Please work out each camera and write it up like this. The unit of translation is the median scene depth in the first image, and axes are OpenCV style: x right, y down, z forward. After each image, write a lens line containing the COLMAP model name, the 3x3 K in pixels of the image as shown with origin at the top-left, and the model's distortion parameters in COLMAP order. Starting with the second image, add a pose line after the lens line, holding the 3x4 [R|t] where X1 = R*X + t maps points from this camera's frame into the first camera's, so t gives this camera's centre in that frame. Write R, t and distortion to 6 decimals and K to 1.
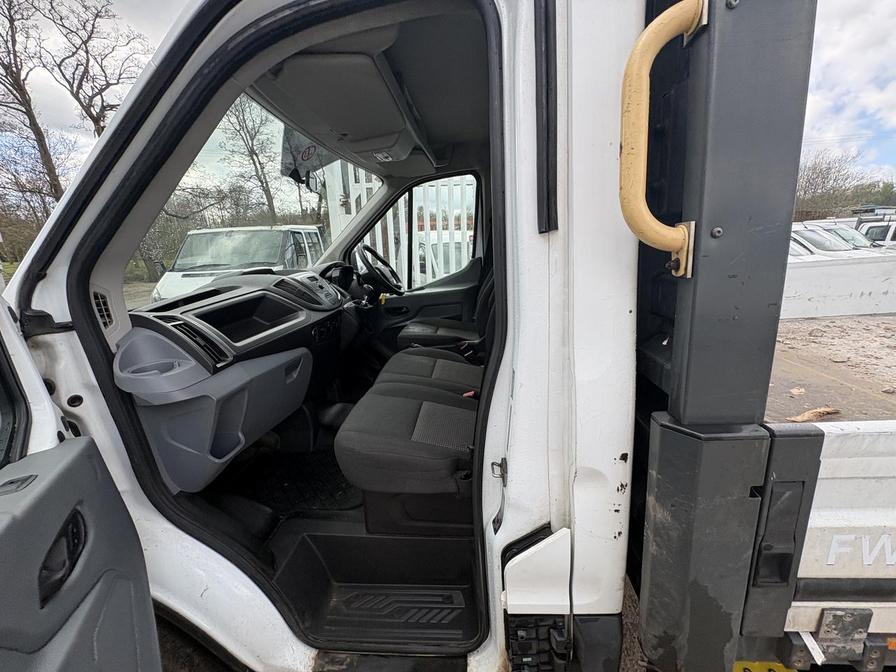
lens RADIAL K [[356.9, 0, 448.0], [0, 356.9, 336.0], [0, 0, 1]] dist [0.006226, -0.000460]
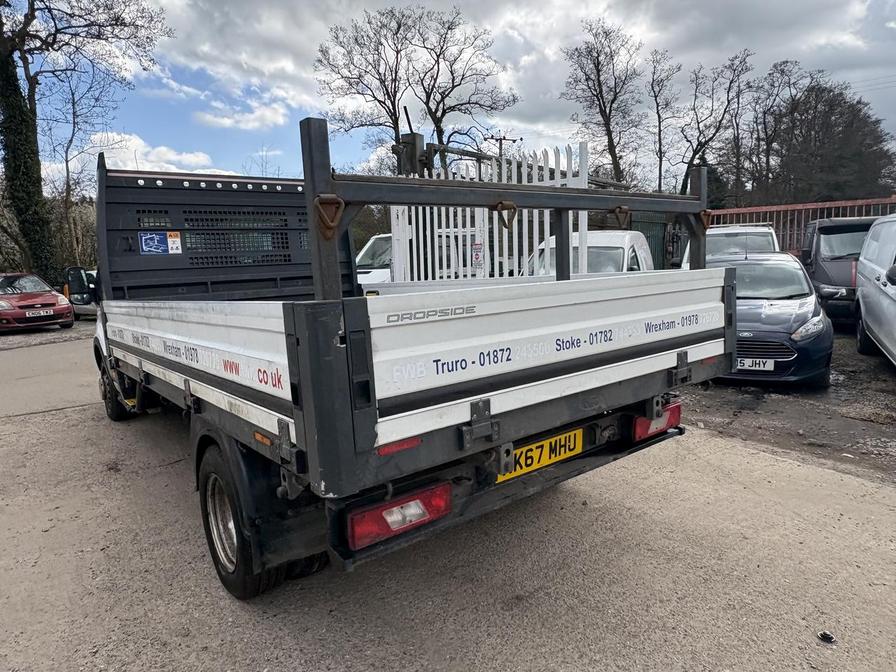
lens RADIAL K [[570.0, 0, 448.0], [0, 570.0, 336.0], [0, 0, 1]] dist [0.005527, 0.001604]
pose [[0.675977, 0.118968, -0.727256, 2.330111], [-0.174871, 0.984590, -0.001477, -0.022182], [0.715873, 0.128174, 0.686365, -0.208613]]
